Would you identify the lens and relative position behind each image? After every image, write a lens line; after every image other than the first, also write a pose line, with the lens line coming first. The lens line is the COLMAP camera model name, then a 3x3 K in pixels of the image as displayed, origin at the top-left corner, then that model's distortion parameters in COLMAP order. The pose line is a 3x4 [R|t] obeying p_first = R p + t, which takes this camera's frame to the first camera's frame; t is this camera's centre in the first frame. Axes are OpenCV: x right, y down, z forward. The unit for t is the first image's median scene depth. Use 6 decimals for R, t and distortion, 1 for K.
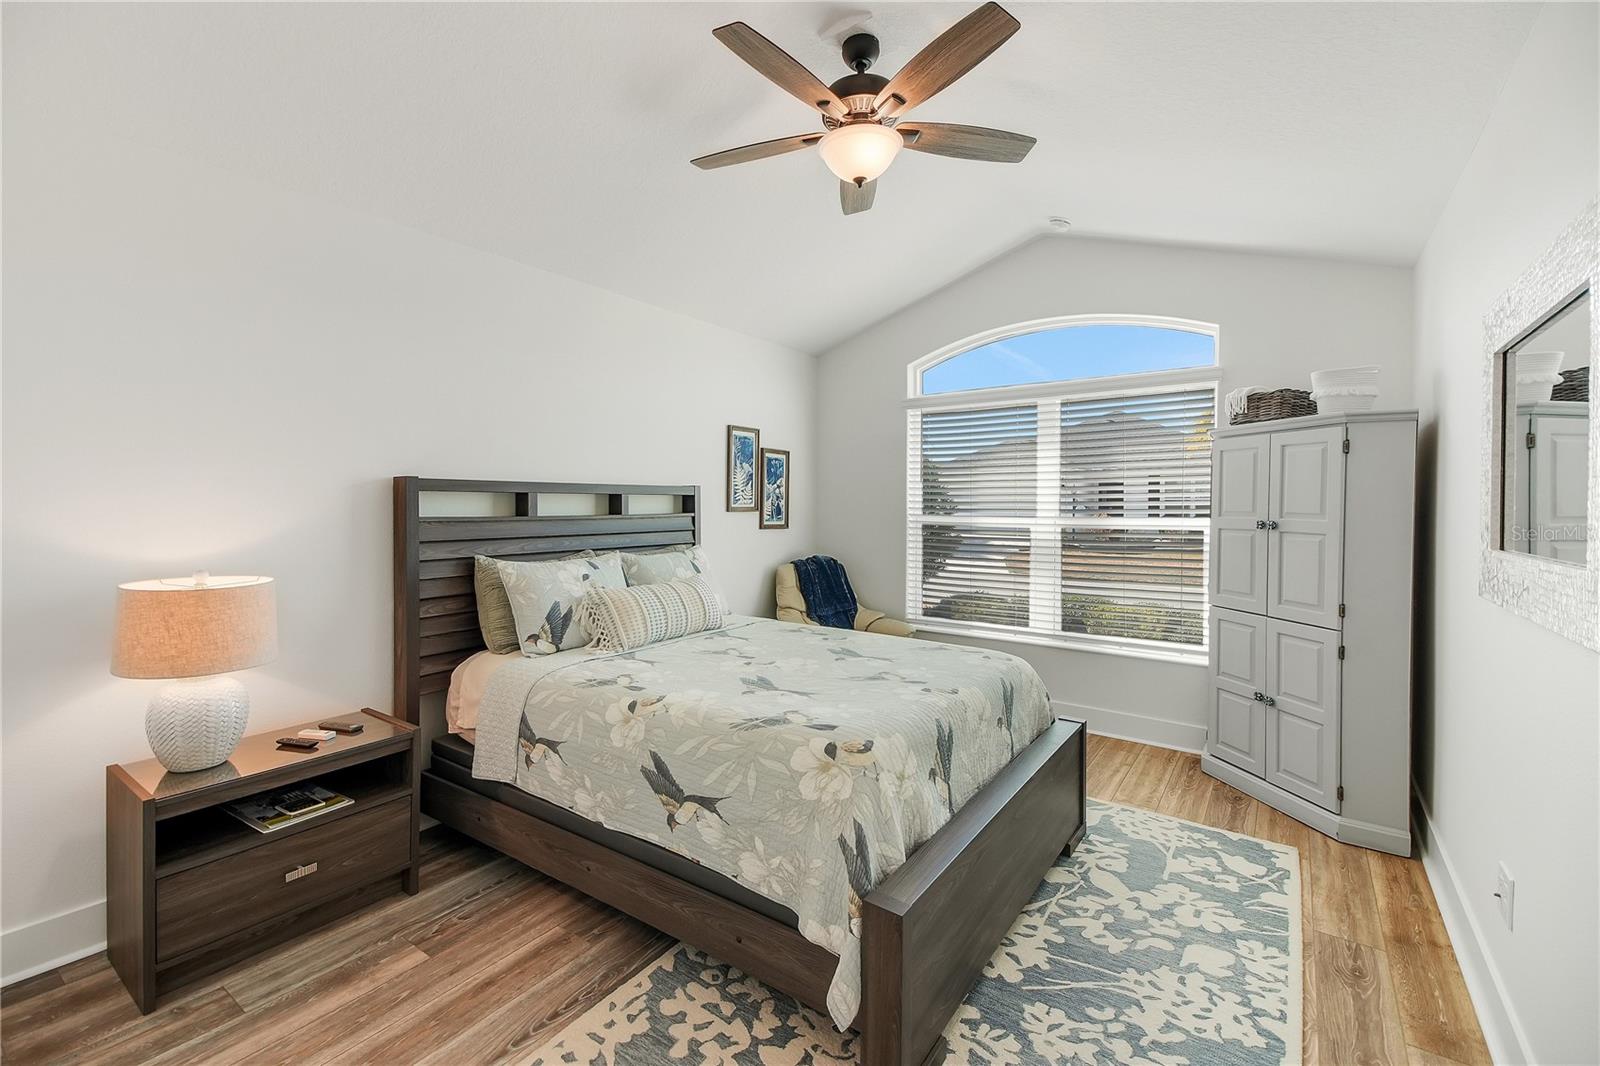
lens RADIAL K [[683.8, 0, 793.6], [0, 683.8, 512.6], [0, 0, 1]] dist [0.030917, -0.019056]
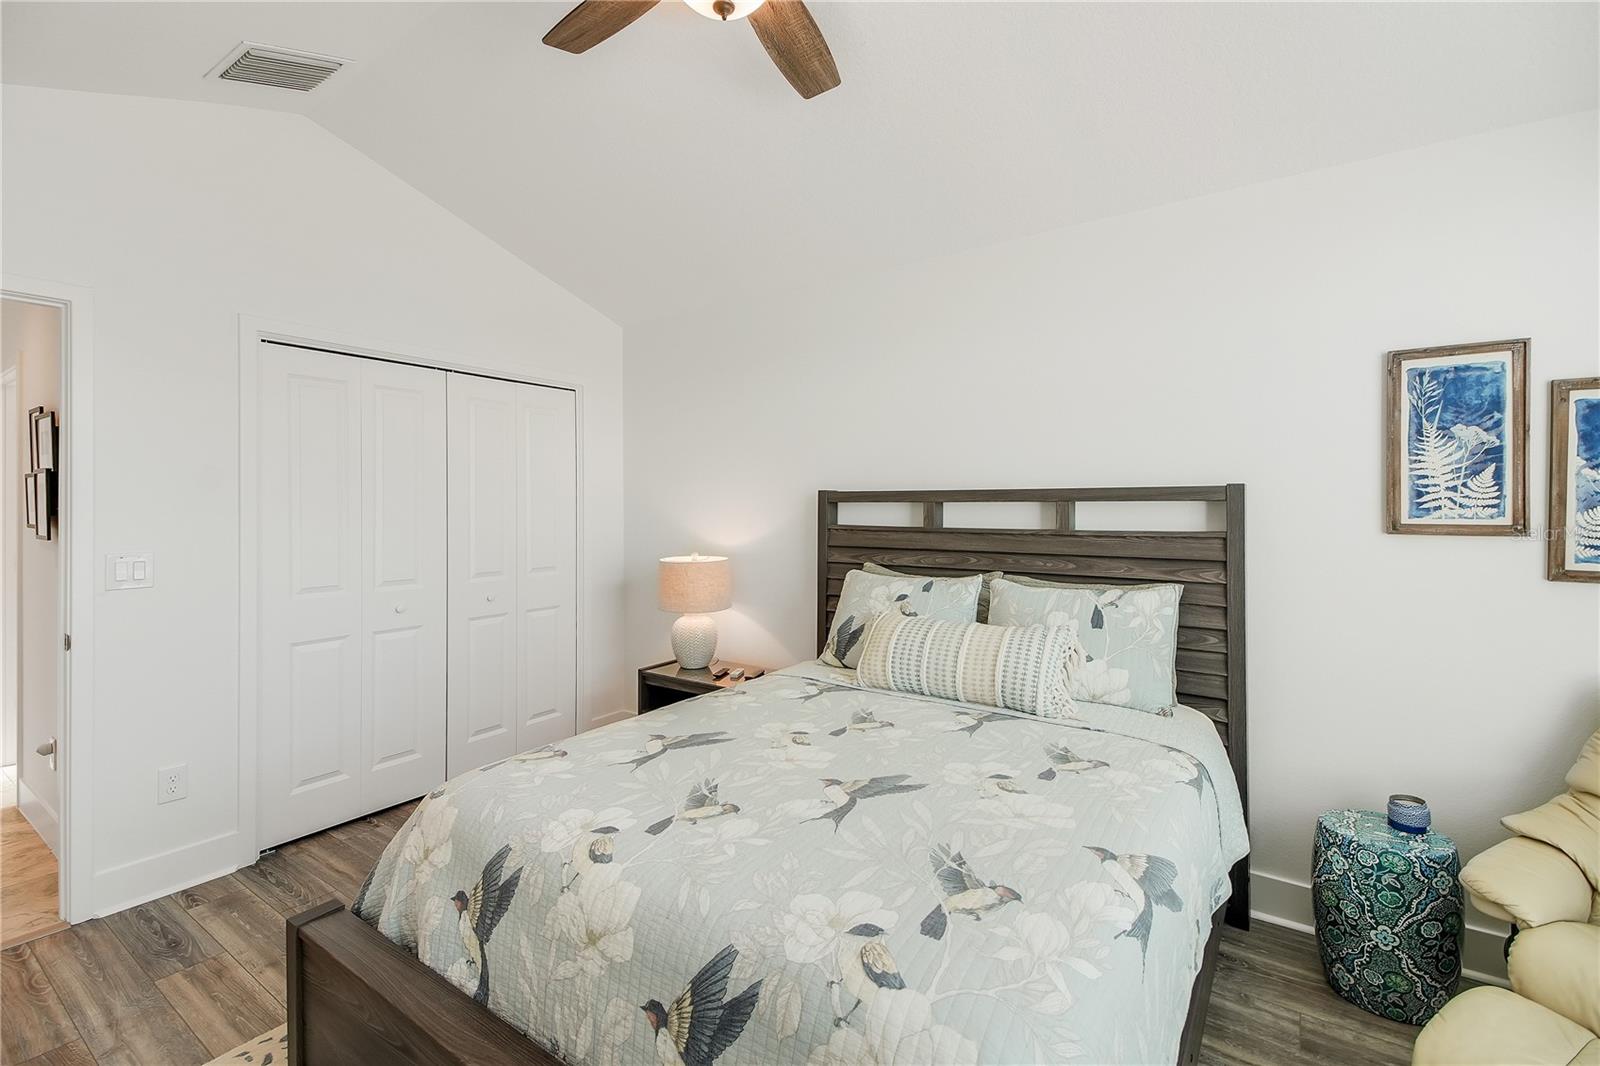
lens RADIAL K [[702.4, 0, 775.2], [0, 702.4, 504.3], [0, 0, 1]] dist [0.046722, -0.022472]
pose [[-0.007427, -0.005240, -0.999959, 0.748858], [-0.014848, 0.999877, -0.005129, -0.023413], [0.999862, 0.014810, -0.007504, 1.054177]]
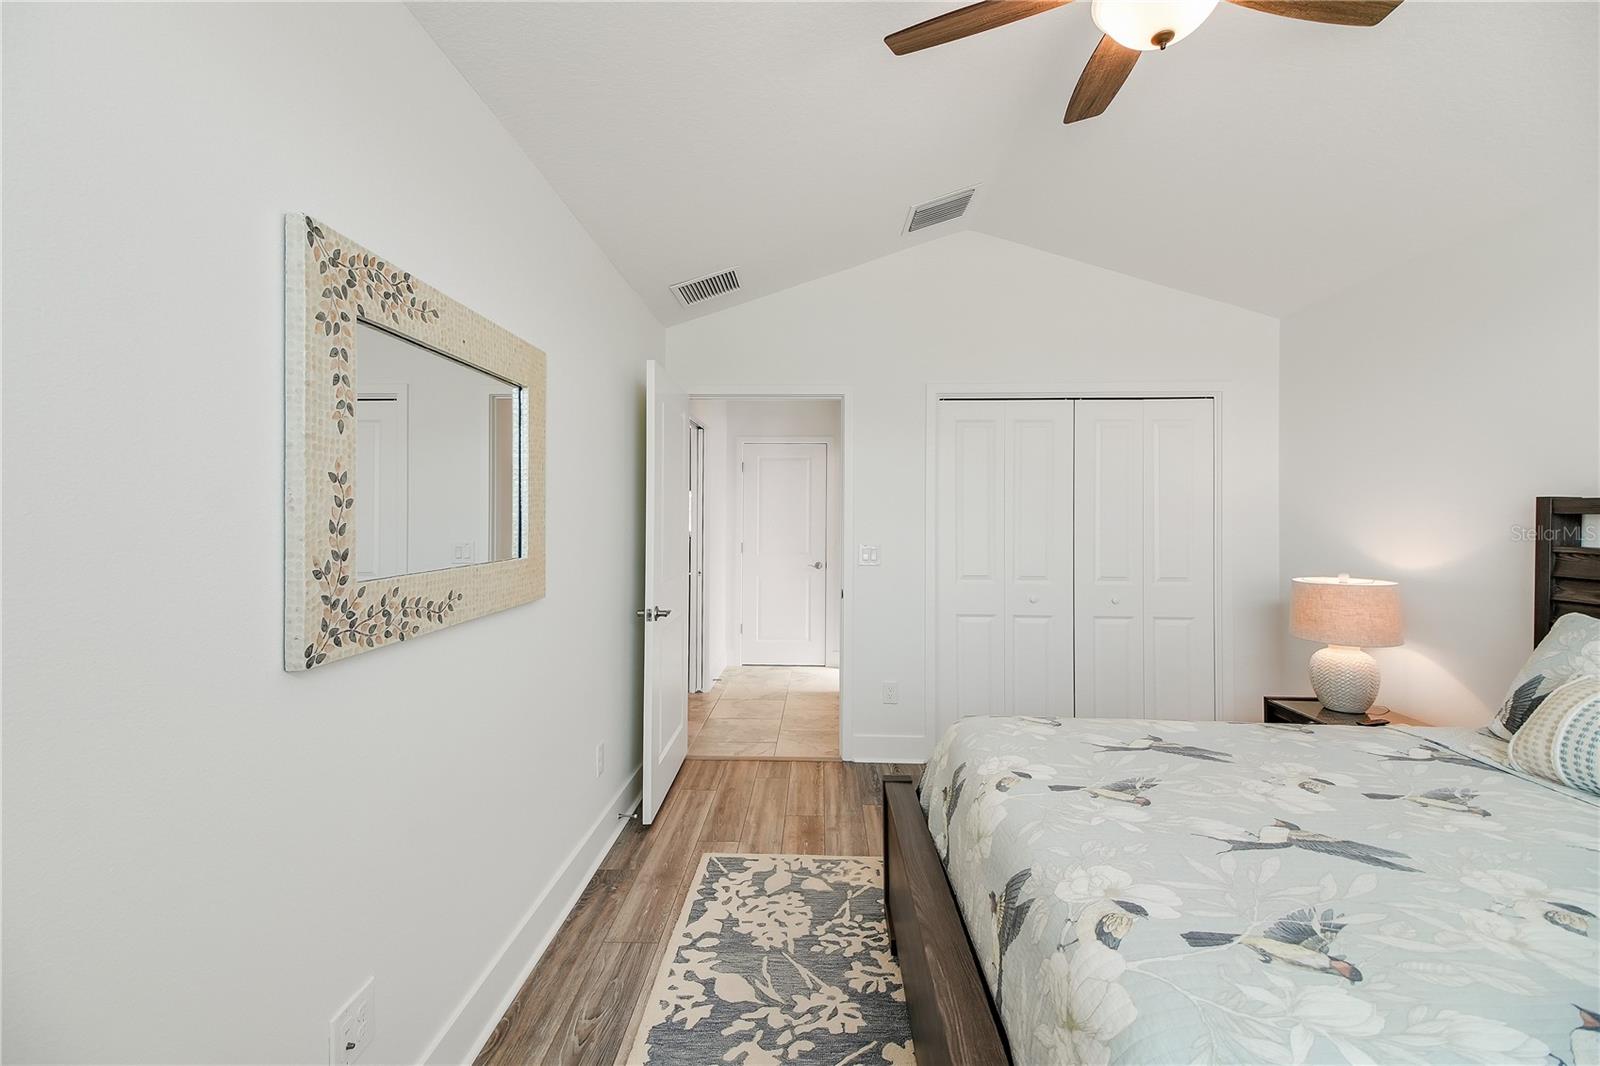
lens RADIAL K [[683.8, 0, 793.6], [0, 683.8, 512.6], [0, 0, 1]] dist [0.030917, -0.019056]
pose [[-0.834521, -0.011623, -0.550853, 0.751748], [-0.019176, 0.999784, 0.007957, -0.025799], [0.550642, 0.017203, -0.834564, 1.354375]]
